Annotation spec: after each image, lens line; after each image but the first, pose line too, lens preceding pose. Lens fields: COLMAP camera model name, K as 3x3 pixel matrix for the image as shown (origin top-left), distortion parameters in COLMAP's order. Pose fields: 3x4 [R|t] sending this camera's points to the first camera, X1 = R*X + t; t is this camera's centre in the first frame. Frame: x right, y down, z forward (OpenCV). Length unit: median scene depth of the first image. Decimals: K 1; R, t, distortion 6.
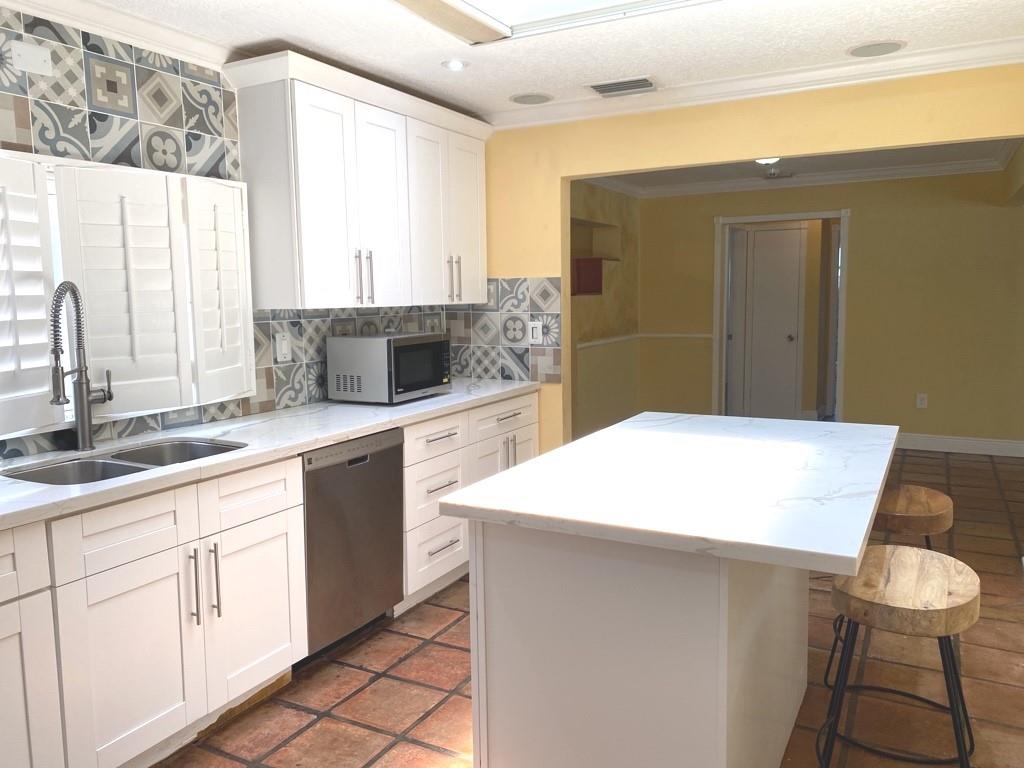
lens RADIAL K [[774.6, 0, 503.5], [0, 774.6, 382.1], [0, 0, 1]] dist [0.007155, -0.007448]
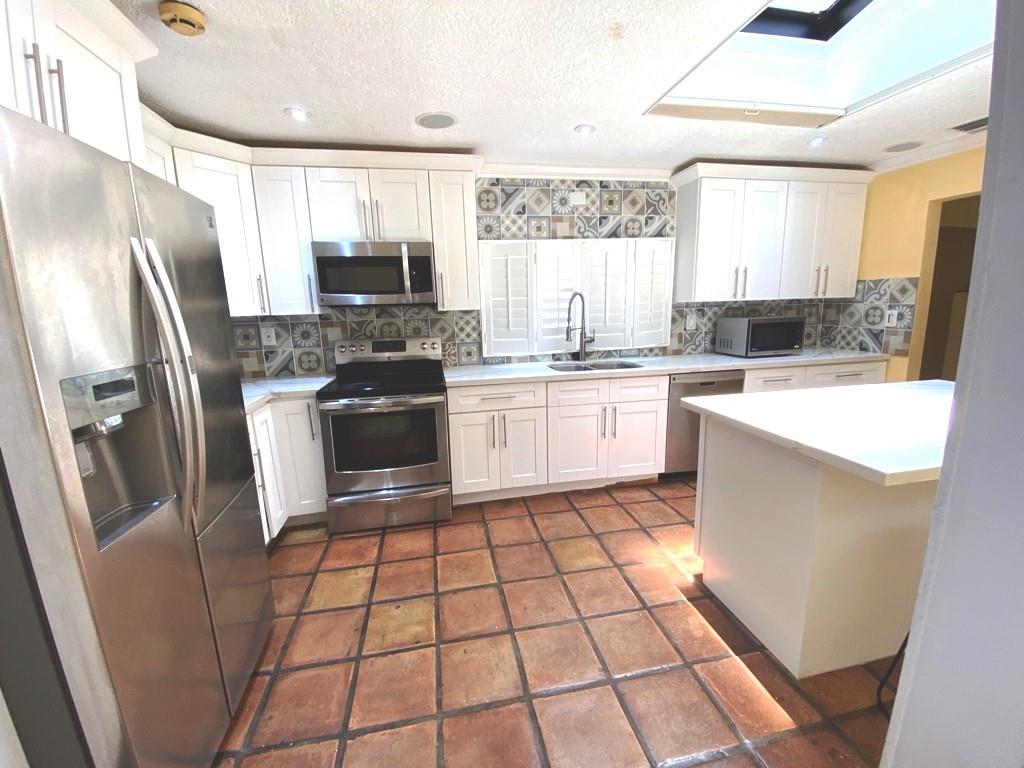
lens RADIAL K [[409.0, 0, 506.9], [0, 409.0, 383.6], [0, 0, 1]] dist [0.036387, -0.029854]
pose [[0.633992, 0.144552, -0.759710, 0.249502], [-0.069353, 0.989045, 0.130311, 0.004450], [0.770224, -0.029928, 0.637071, -0.011578]]
